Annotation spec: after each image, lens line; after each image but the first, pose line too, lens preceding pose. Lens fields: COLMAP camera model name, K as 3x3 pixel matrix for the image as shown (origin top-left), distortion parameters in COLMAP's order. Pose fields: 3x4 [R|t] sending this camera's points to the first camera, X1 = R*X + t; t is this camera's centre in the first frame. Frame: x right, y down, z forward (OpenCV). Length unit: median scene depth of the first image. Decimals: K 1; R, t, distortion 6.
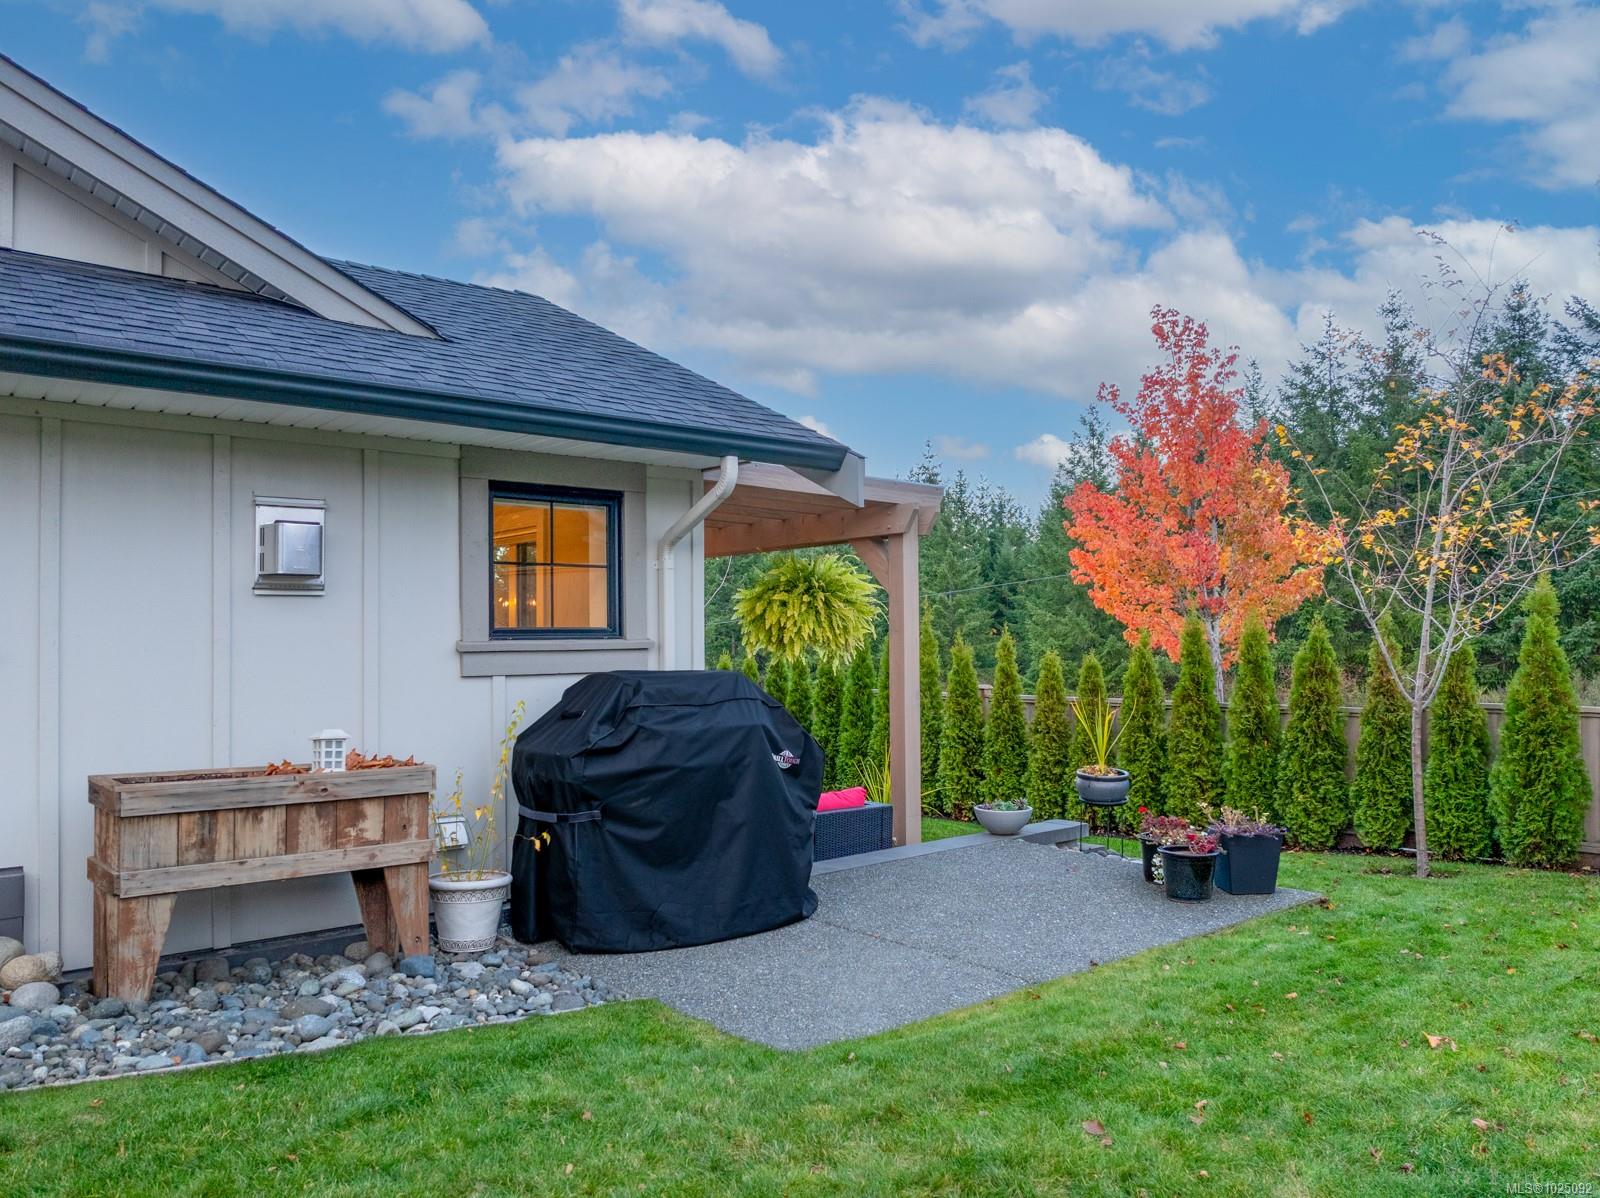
lens RADIAL K [[1156.0, 0, 808.3], [0, 1156.0, 603.5], [0, 0, 1]] dist [-0.030545, -0.010382]
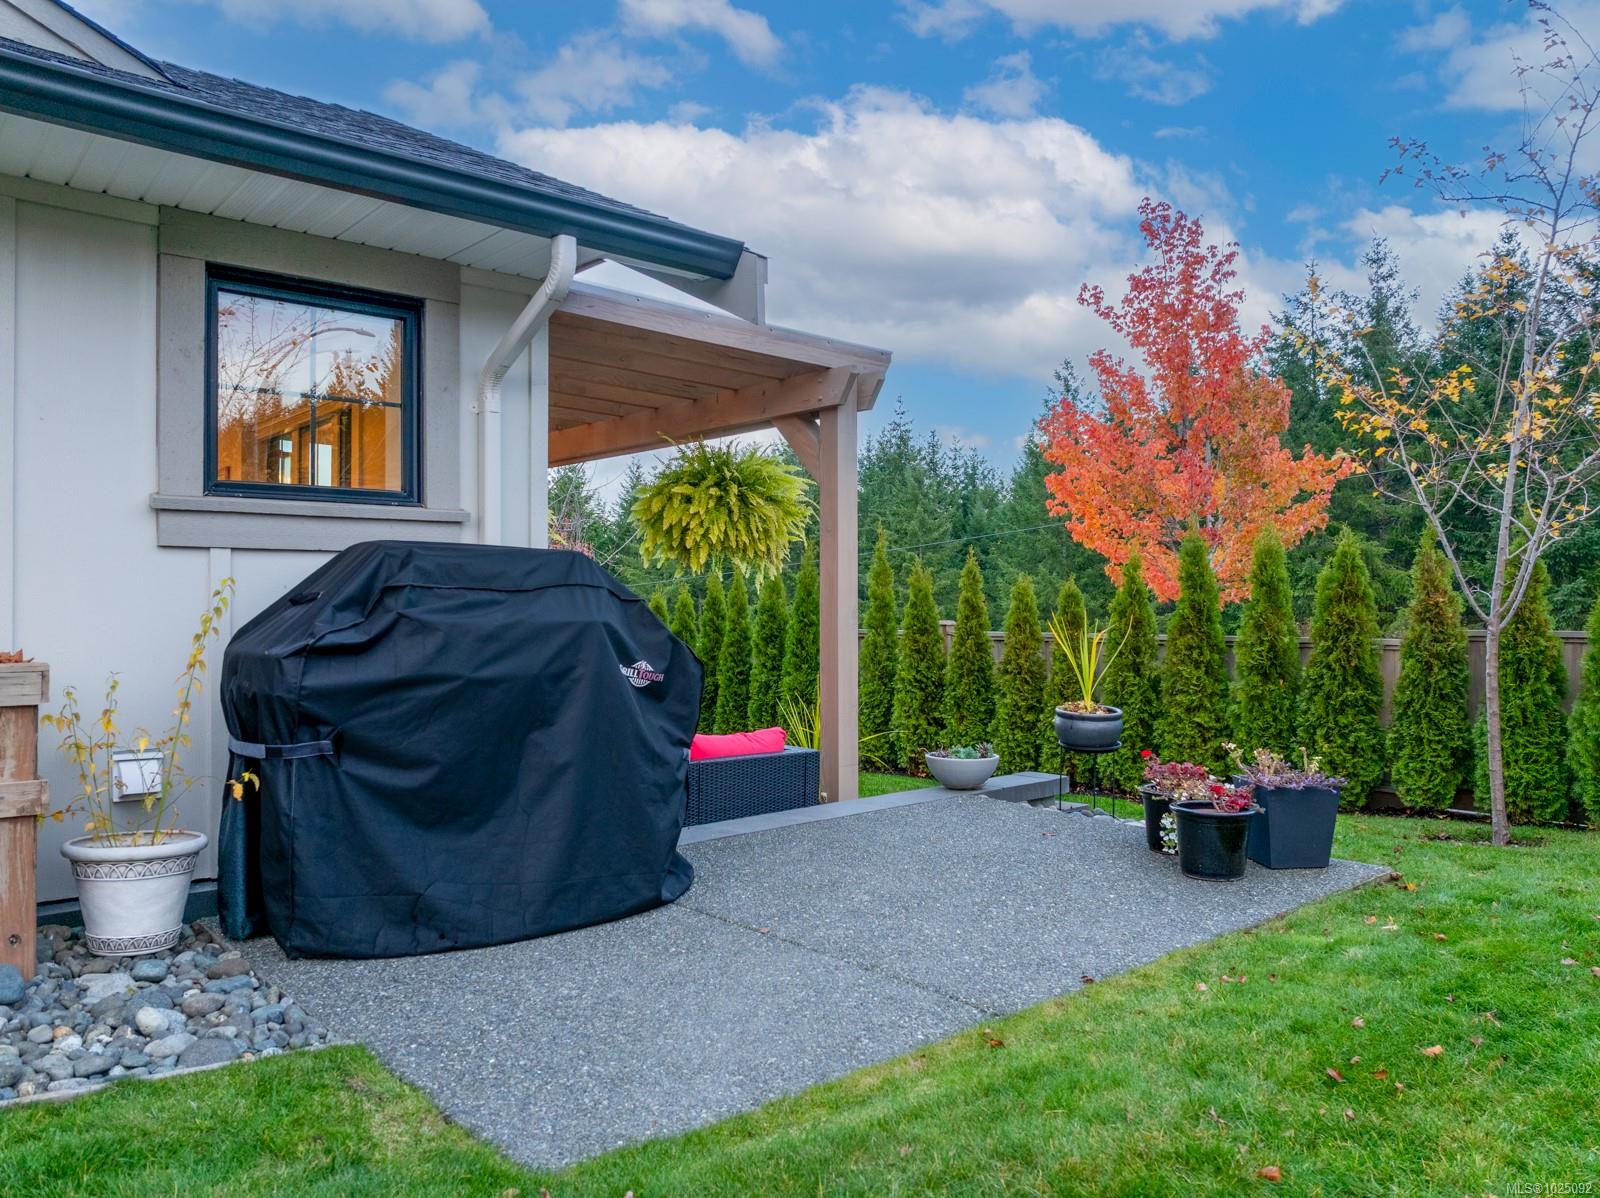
lens RADIAL K [[1127.4, 0, 801.0], [0, 1127.4, 590.0], [0, 0, 1]] dist [-0.033218, -0.003633]
pose [[0.999906, 0.005498, 0.012580, 0.043110], [-0.005674, 0.999887, 0.013945, 0.047720], [-0.012502, -0.014015, 0.999824, 0.207069]]
